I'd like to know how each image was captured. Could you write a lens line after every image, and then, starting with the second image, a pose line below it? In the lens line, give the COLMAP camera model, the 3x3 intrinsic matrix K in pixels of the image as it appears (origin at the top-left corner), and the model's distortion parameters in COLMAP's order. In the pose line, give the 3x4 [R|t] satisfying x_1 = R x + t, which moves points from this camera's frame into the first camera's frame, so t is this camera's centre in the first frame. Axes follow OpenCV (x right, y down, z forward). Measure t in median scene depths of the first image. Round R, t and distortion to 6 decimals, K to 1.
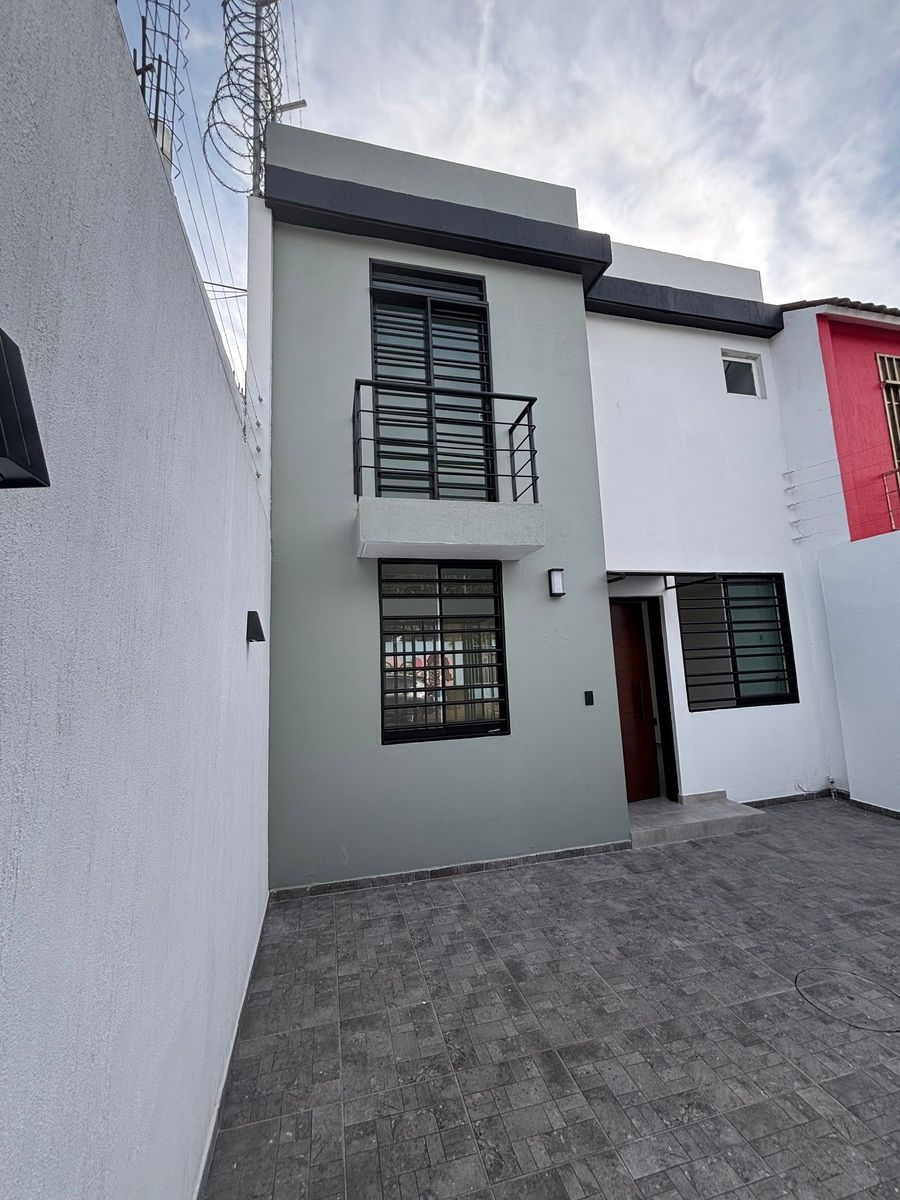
lens RADIAL K [[484.6, 0, 451.2], [0, 484.6, 601.3], [0, 0, 1]] dist [-0.002047, -0.000172]
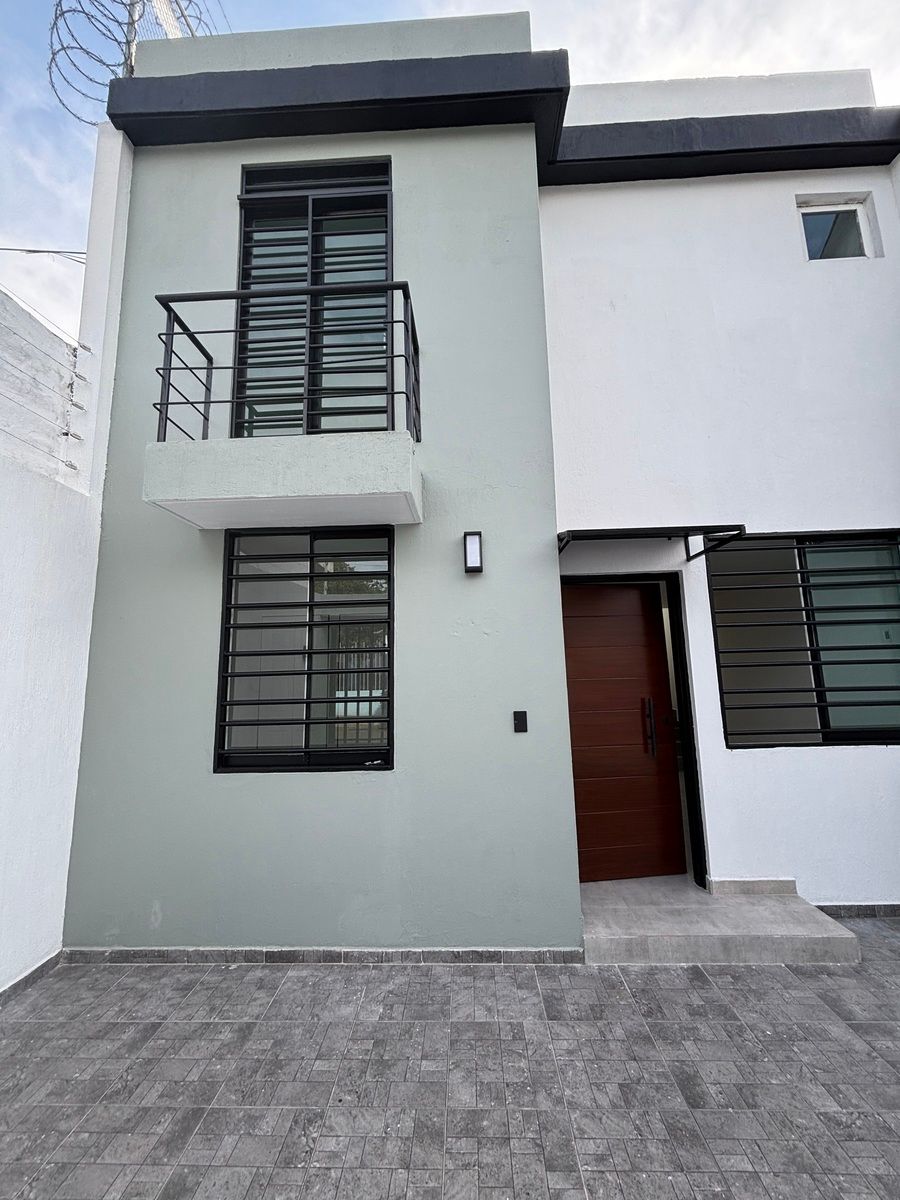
lens RADIAL K [[480.6, 0, 451.8], [0, 480.6, 601.8], [0, 0, 1]] dist [0.003496, 0.000289]
pose [[0.959635, -0.023264, -0.280286, 0.381642], [0.019722, 0.999686, -0.015454, 0.042632], [0.280557, 0.009302, 0.959792, 0.331186]]
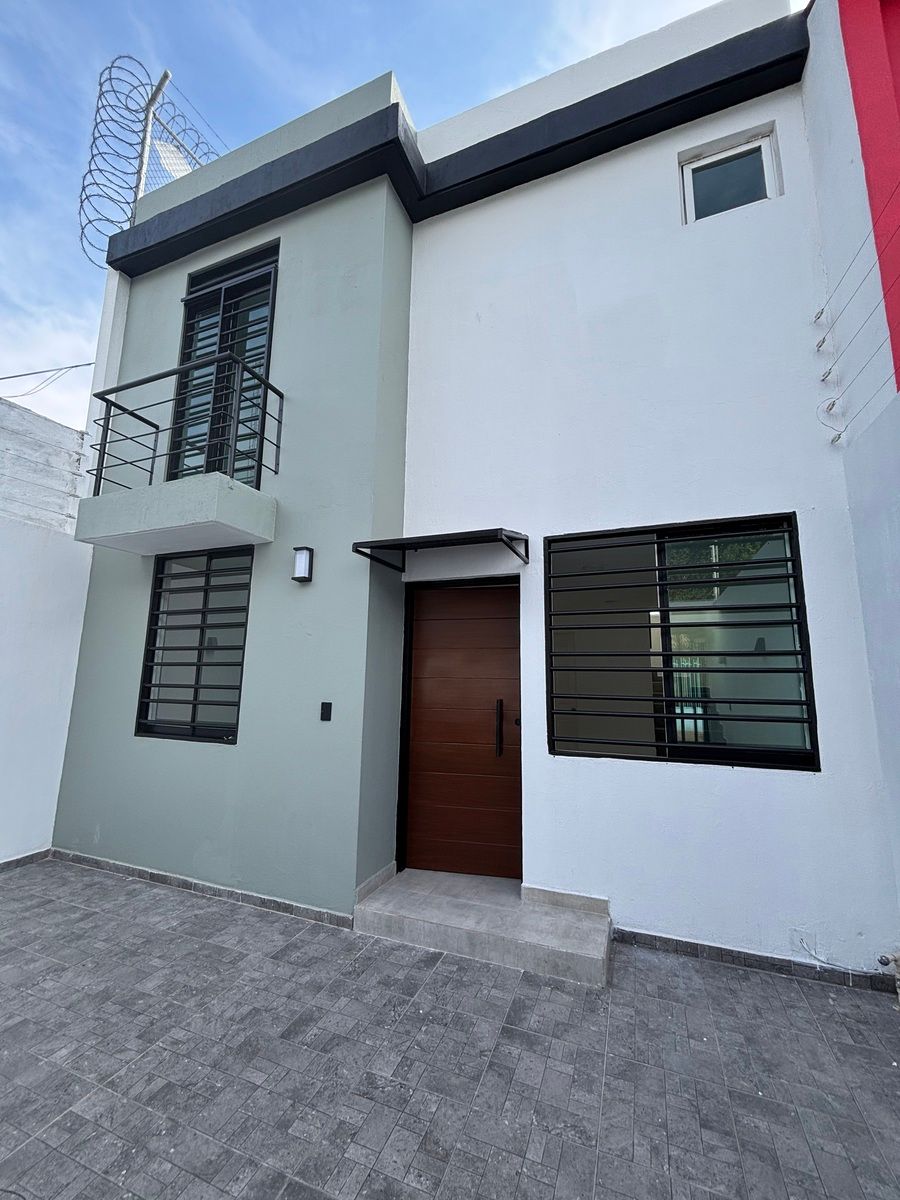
lens RADIAL K [[480.6, 0, 451.8], [0, 480.6, 601.8], [0, 0, 1]] dist [0.003496, 0.000289]
pose [[0.812986, -0.040592, -0.580866, 0.890092], [0.026571, 0.999114, -0.032631, 0.056584], [0.581677, 0.011094, 0.813345, 0.490007]]
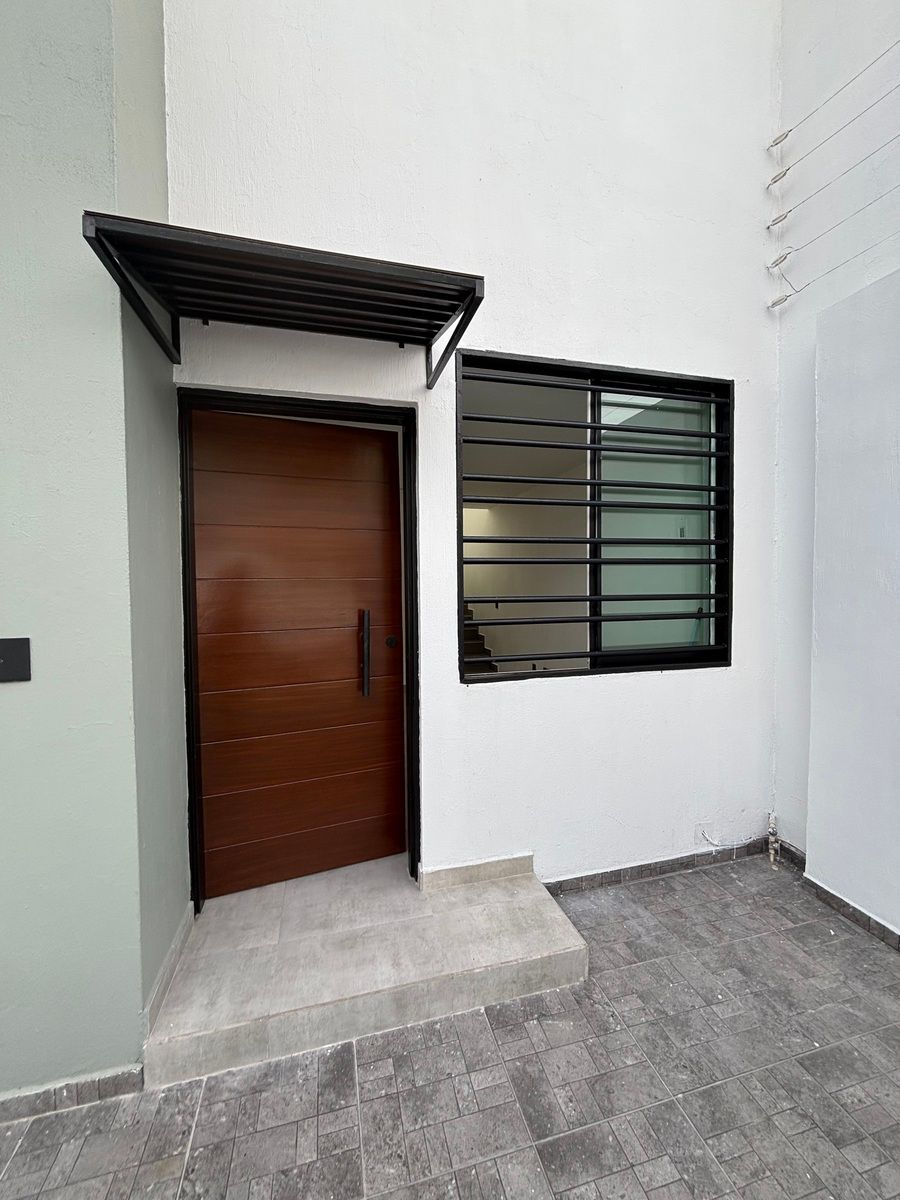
lens RADIAL K [[481.2, 0, 452.0], [0, 481.2, 601.9], [0, 0, 1]] dist [0.000644, 0.000067]
pose [[0.999404, 0.032977, 0.010179, 0.558675], [-0.034183, 0.986489, 0.160222, 0.104429], [-0.004758, -0.160475, 0.987028, 0.694432]]
